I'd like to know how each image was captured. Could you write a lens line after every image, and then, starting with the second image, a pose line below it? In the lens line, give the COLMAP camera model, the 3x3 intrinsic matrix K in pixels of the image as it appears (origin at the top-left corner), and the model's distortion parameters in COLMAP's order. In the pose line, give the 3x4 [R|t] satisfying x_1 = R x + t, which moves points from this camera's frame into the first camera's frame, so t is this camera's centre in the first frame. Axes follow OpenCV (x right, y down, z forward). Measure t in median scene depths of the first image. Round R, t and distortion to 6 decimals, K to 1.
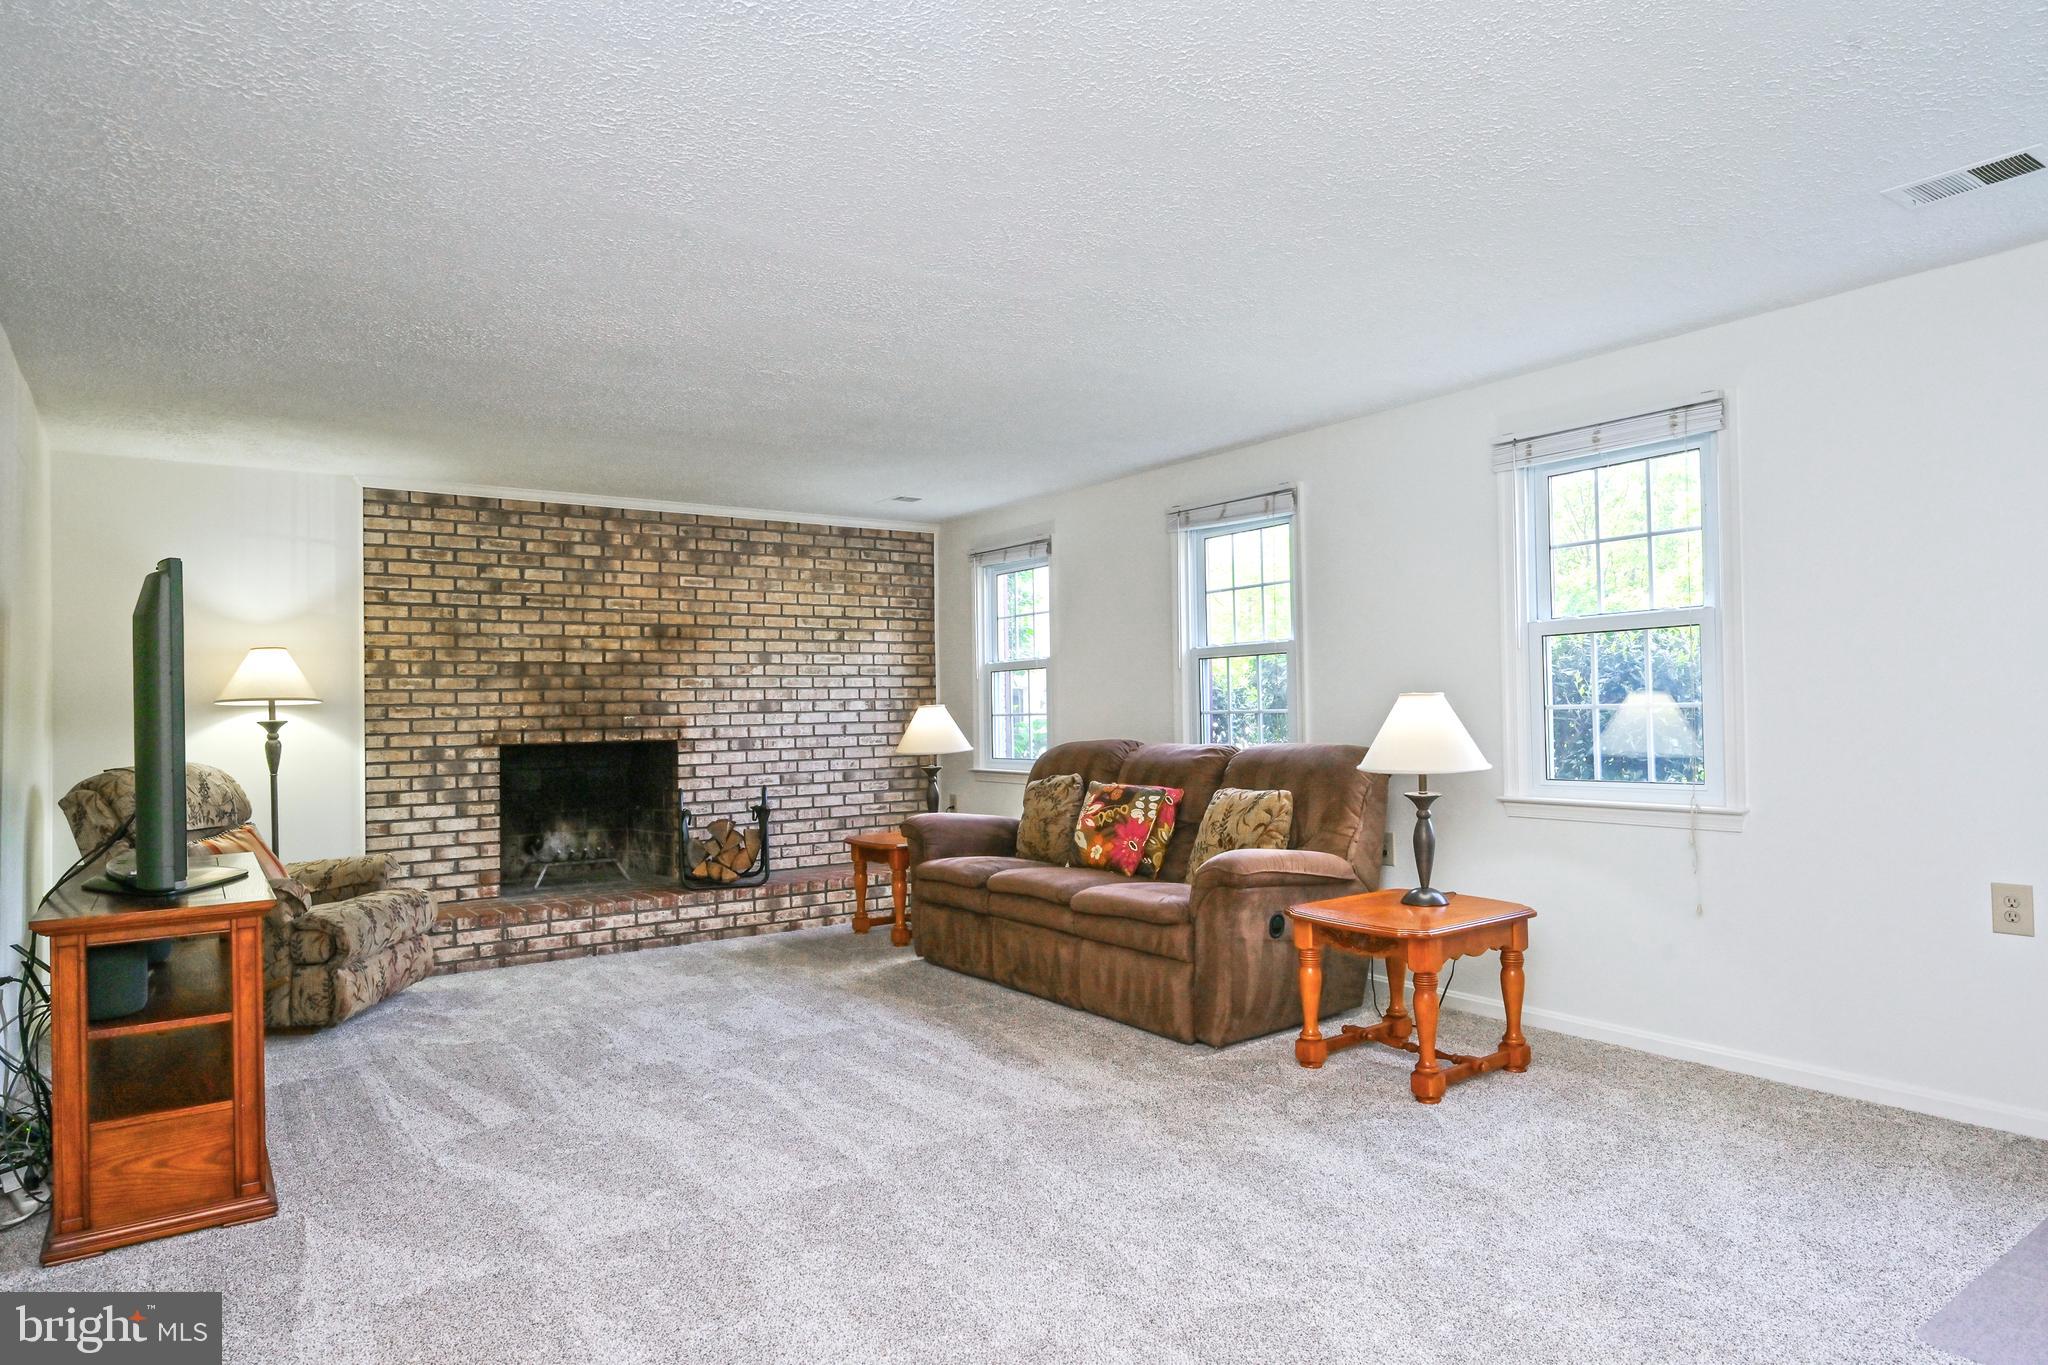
lens RADIAL K [[1216.7, 0, 1023.6], [0, 1216.7, 692.0], [0, 0, 1]] dist [-0.001885, -0.000171]
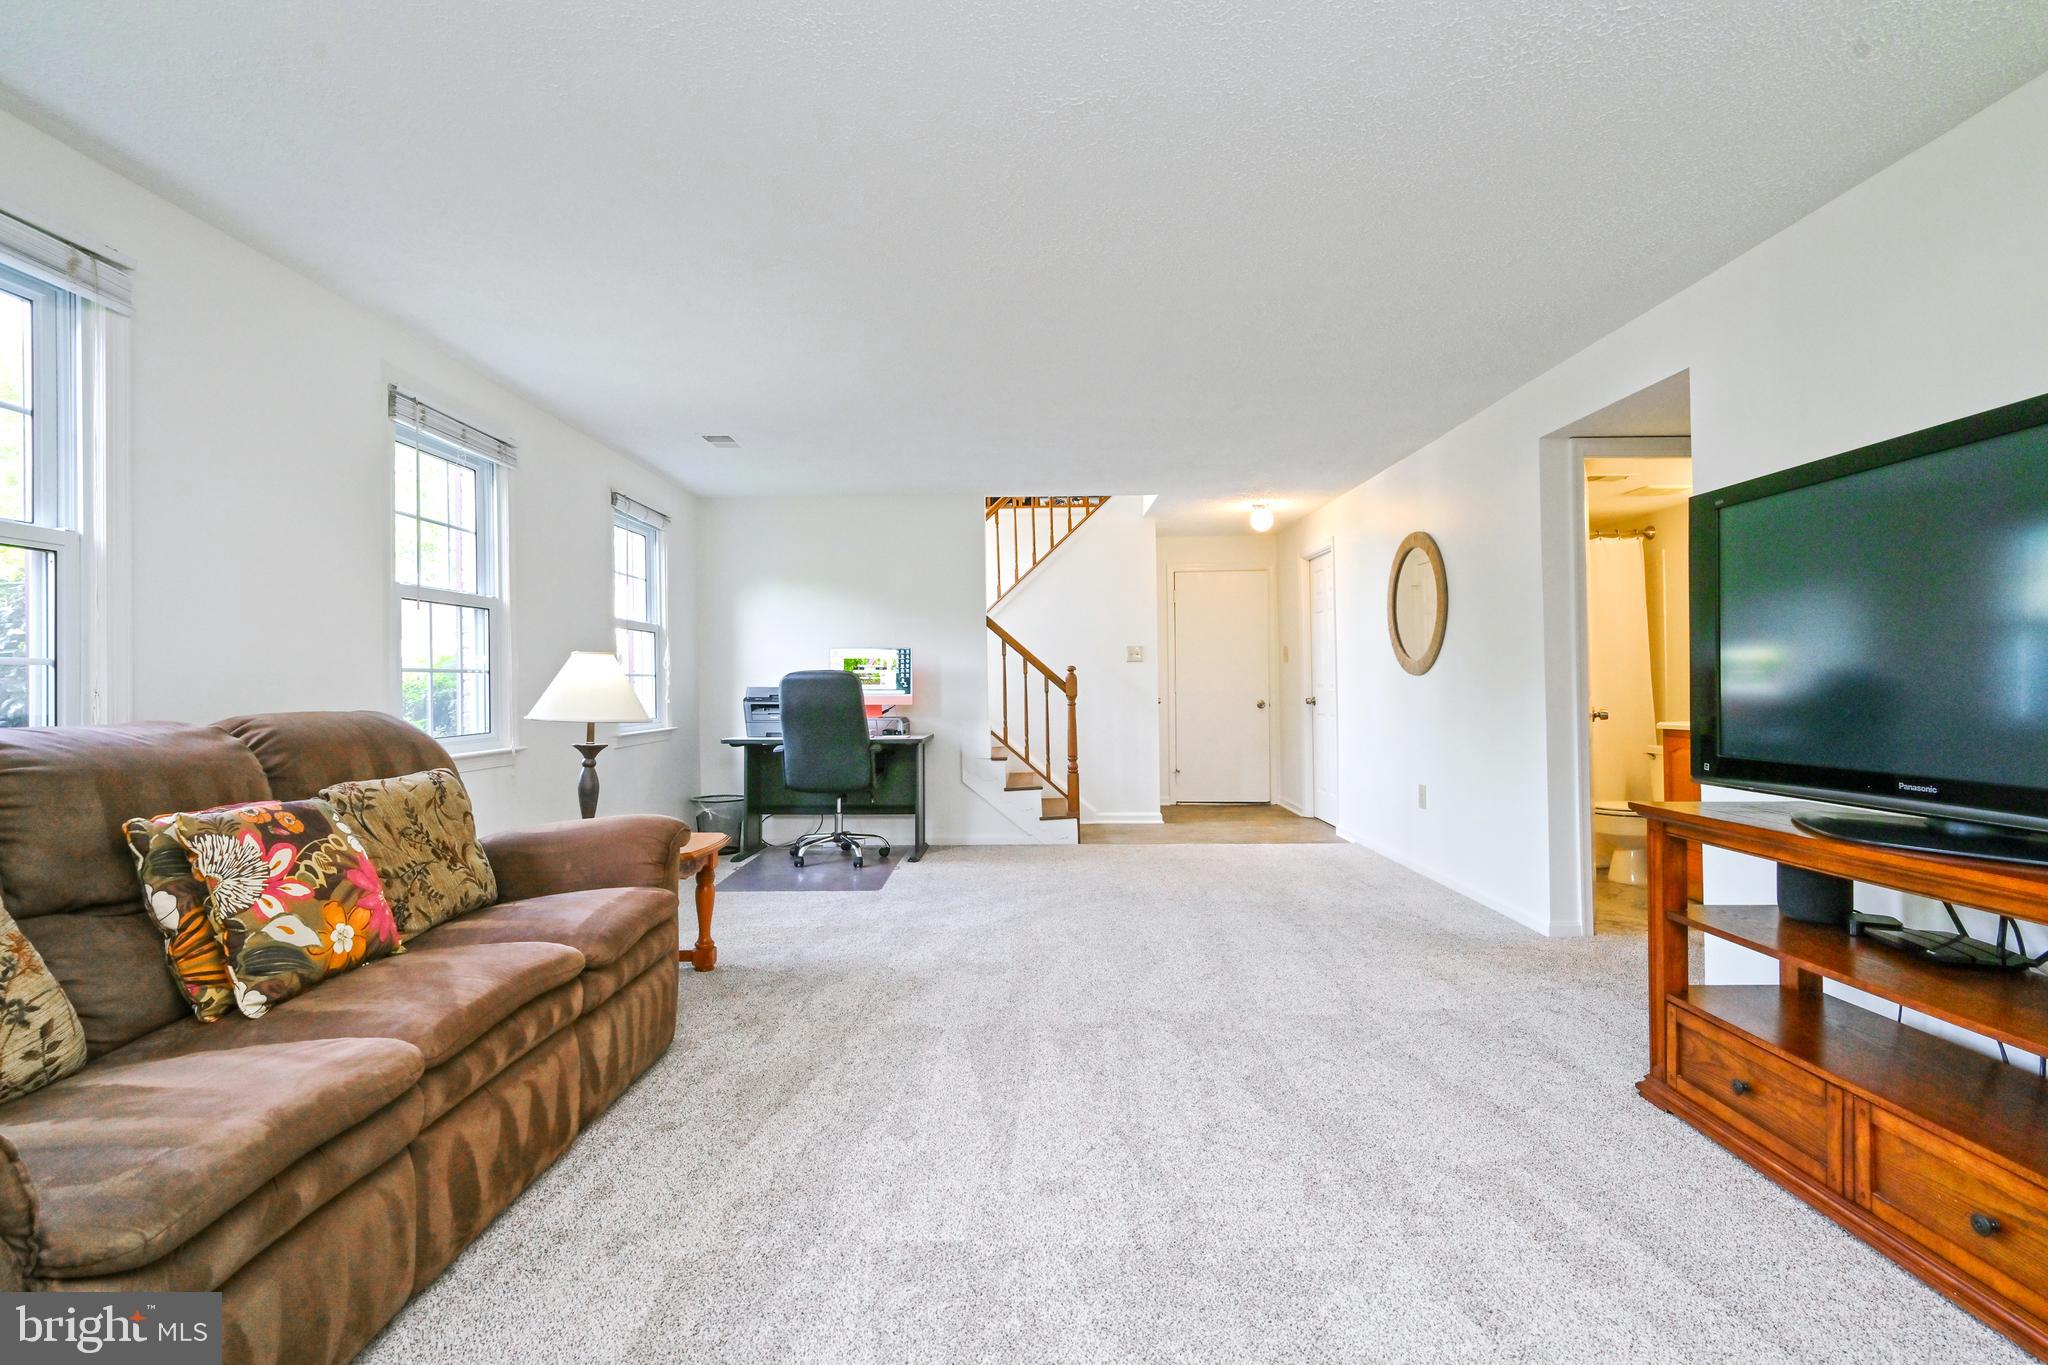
lens RADIAL K [[955.6, 0, 1024.0], [0, 955.6, 682.5], [0, 0, 1]] dist [-0.001499, -0.000409]
pose [[-0.814815, 0.026921, 0.579095, -0.318529], [0.016154, 0.999588, -0.023740, 0.036044], [-0.579495, -0.009990, -0.814914, 0.960692]]
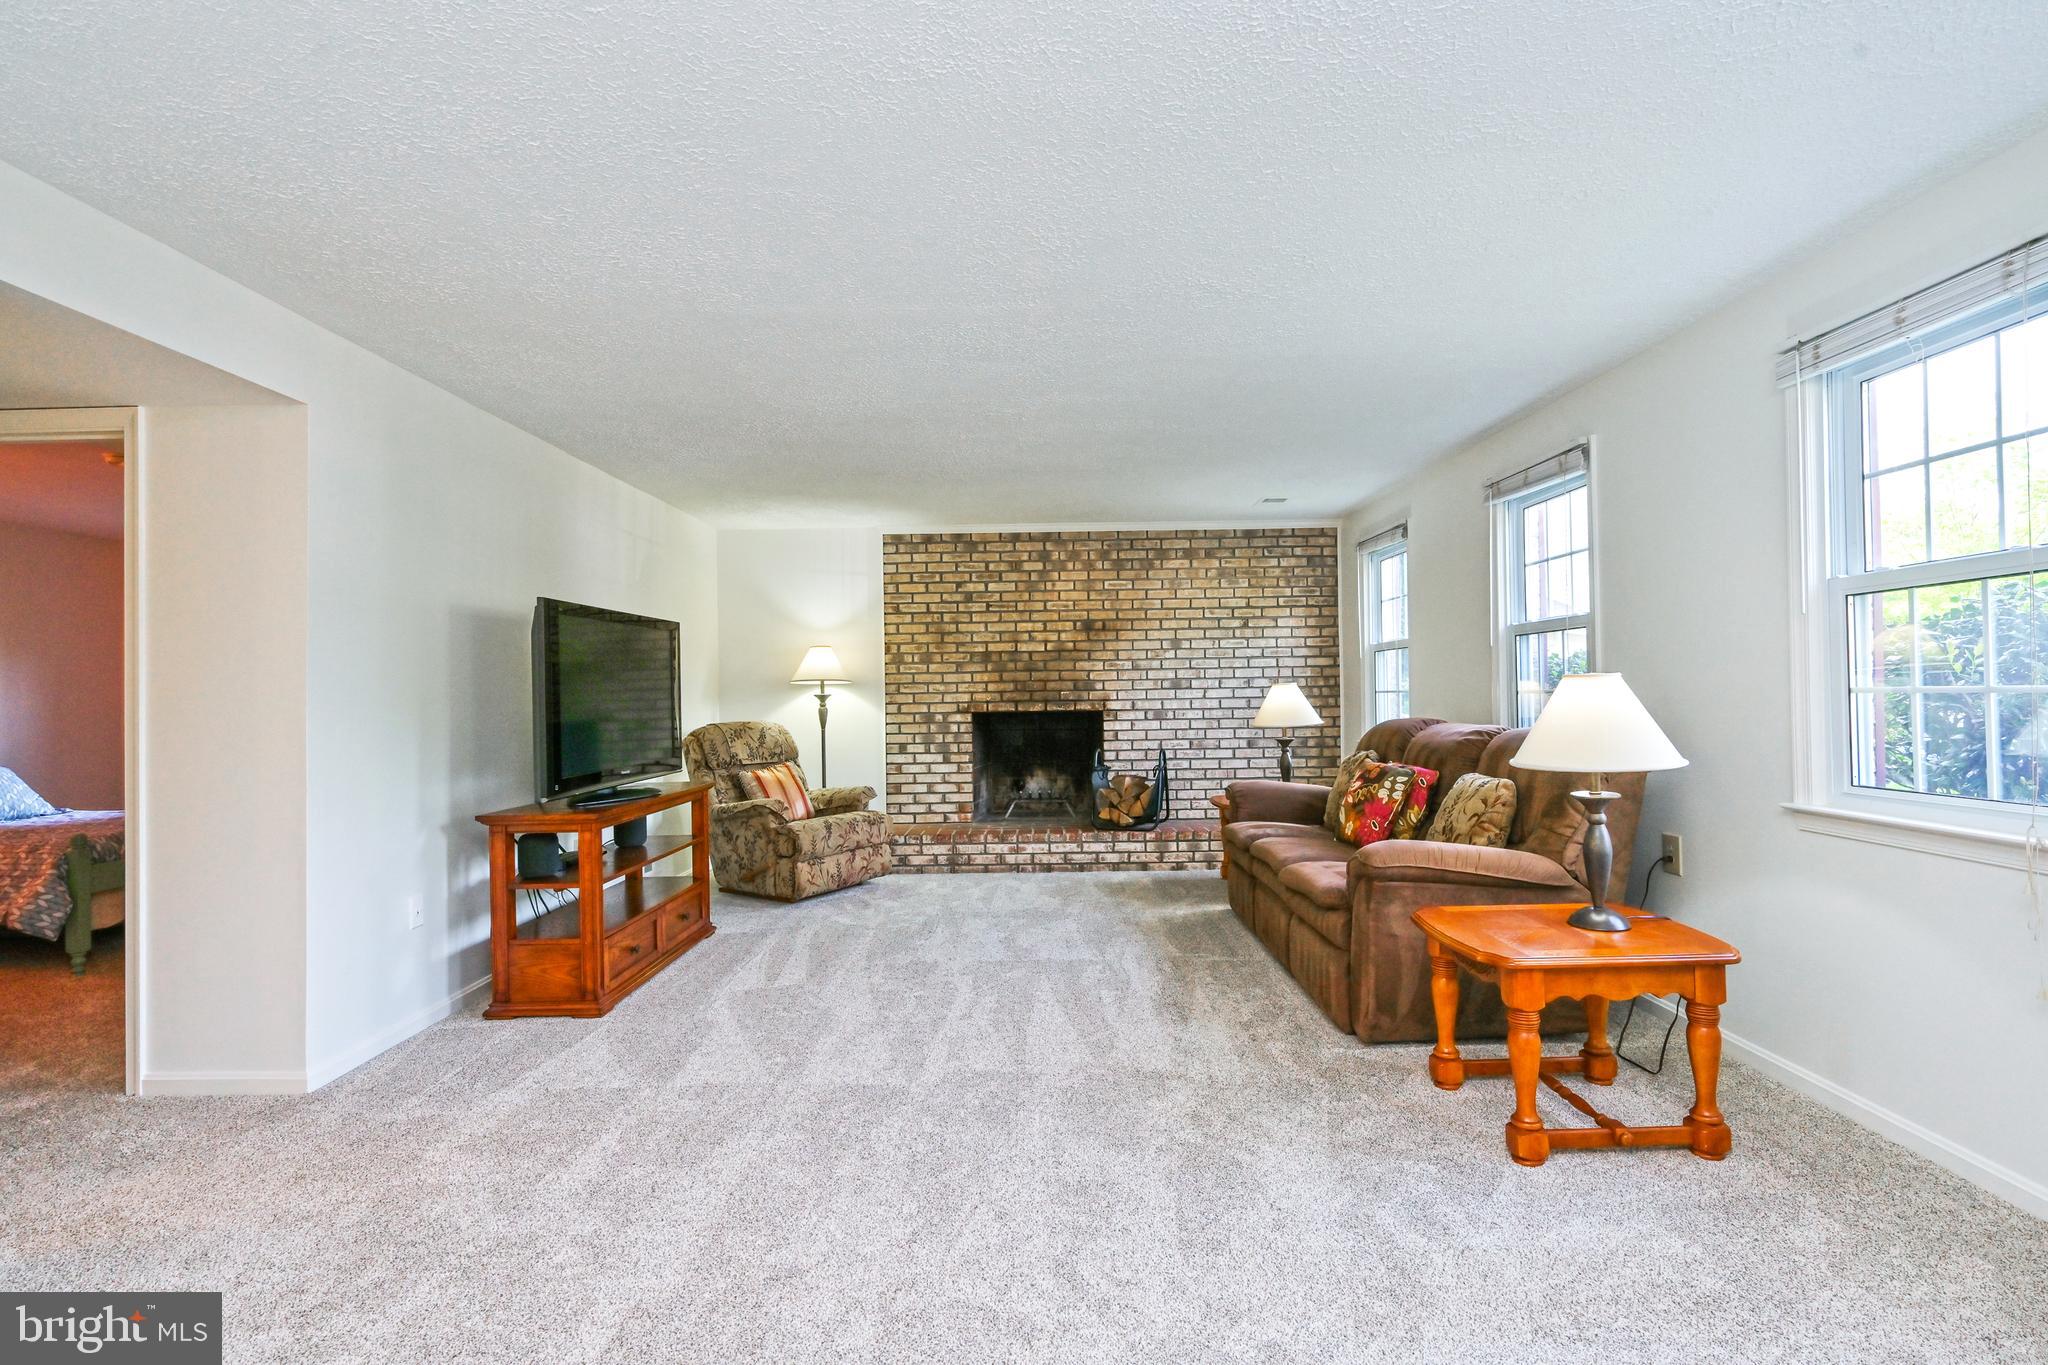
lens RADIAL K [[955.6, 0, 1024.0], [0, 955.6, 682.5], [0, 0, 1]] dist [-0.001499, -0.000409]
pose [[0.813707, -0.000534, -0.581275, 0.253691], [0.009370, 0.999882, 0.012198, -0.002872], [0.581200, -0.015372, 0.813616, 0.156870]]
